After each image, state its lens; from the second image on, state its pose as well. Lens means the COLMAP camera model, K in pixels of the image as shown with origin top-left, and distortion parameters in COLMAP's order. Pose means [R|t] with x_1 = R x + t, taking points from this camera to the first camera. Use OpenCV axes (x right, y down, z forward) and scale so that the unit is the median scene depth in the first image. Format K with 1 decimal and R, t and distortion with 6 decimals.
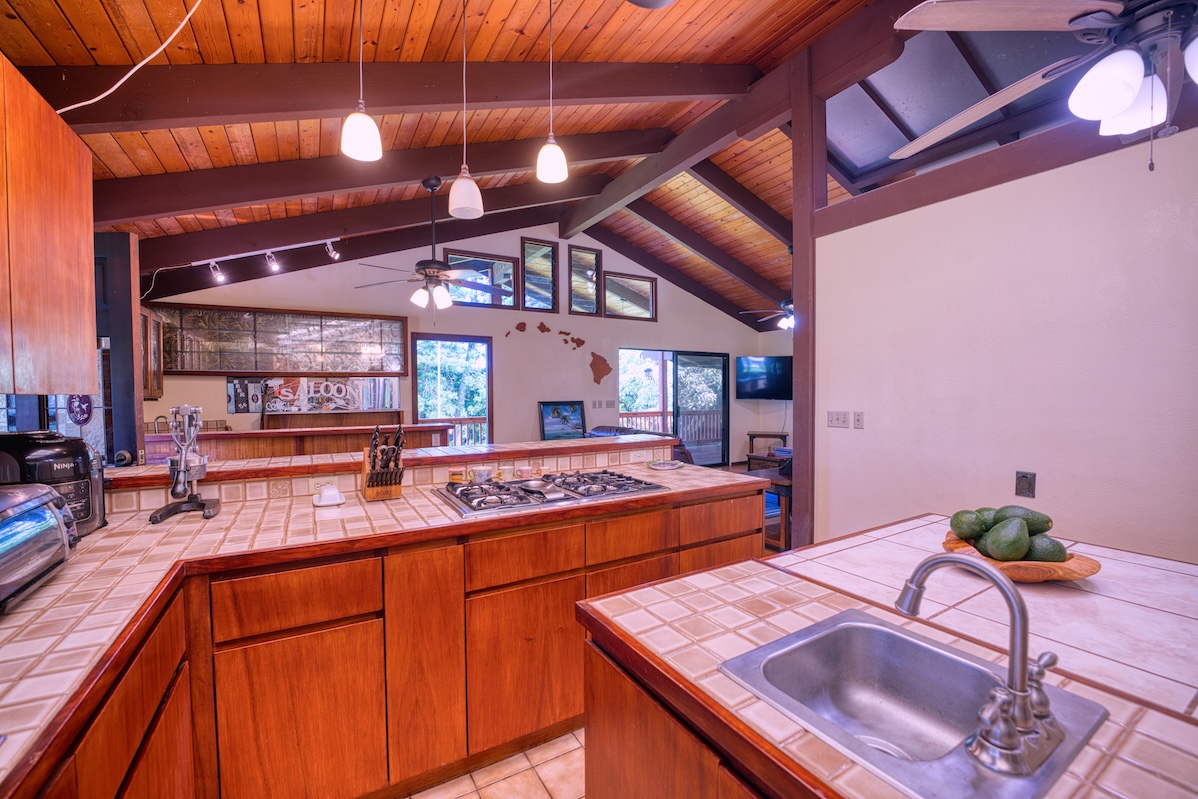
lens RADIAL K [[485.1, 0, 603.5], [0, 485.1, 402.7], [0, 0, 1]] dist [-0.002831, -0.000143]
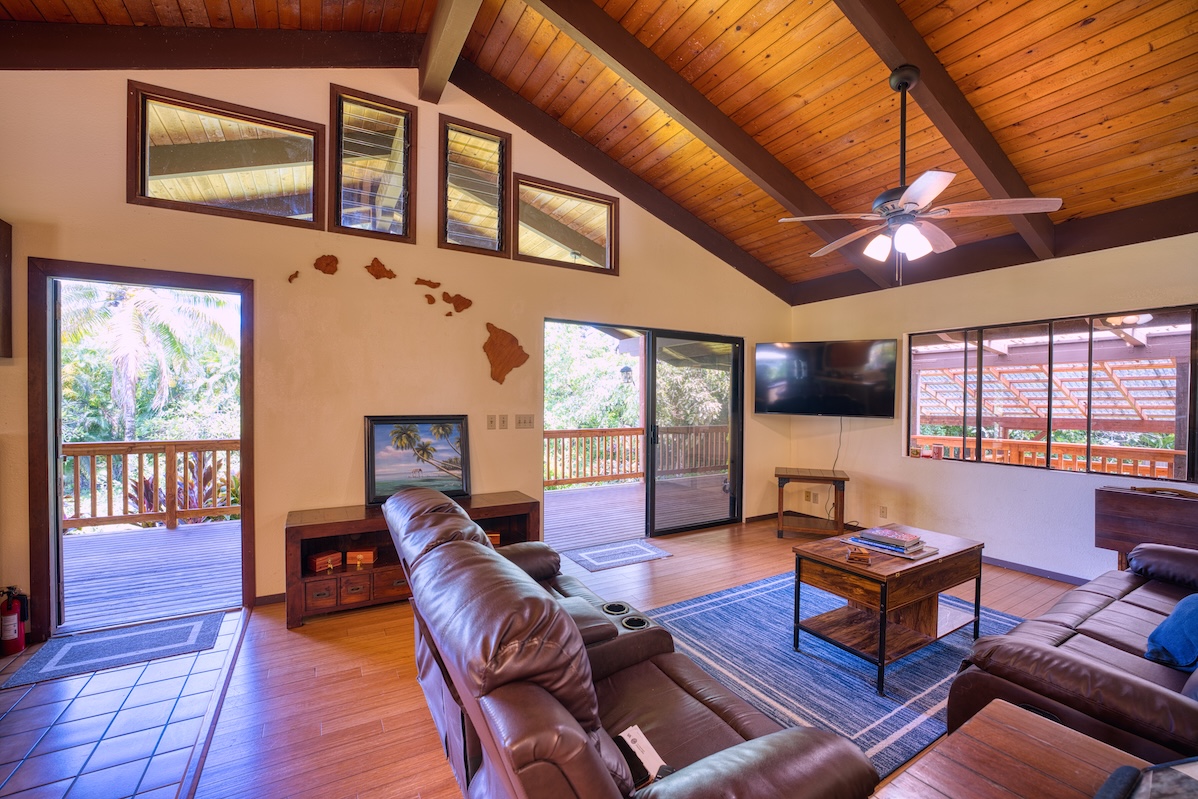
lens RADIAL K [[485.1, 0, 596.6], [0, 485.1, 398.1], [0, 0, 1]] dist [-0.002831, -0.000143]
pose [[0.999637, 0.014477, -0.022728, 0.106661], [-0.015062, 0.999553, -0.025810, -0.010214], [0.022344, 0.026143, 0.999408, 0.465975]]
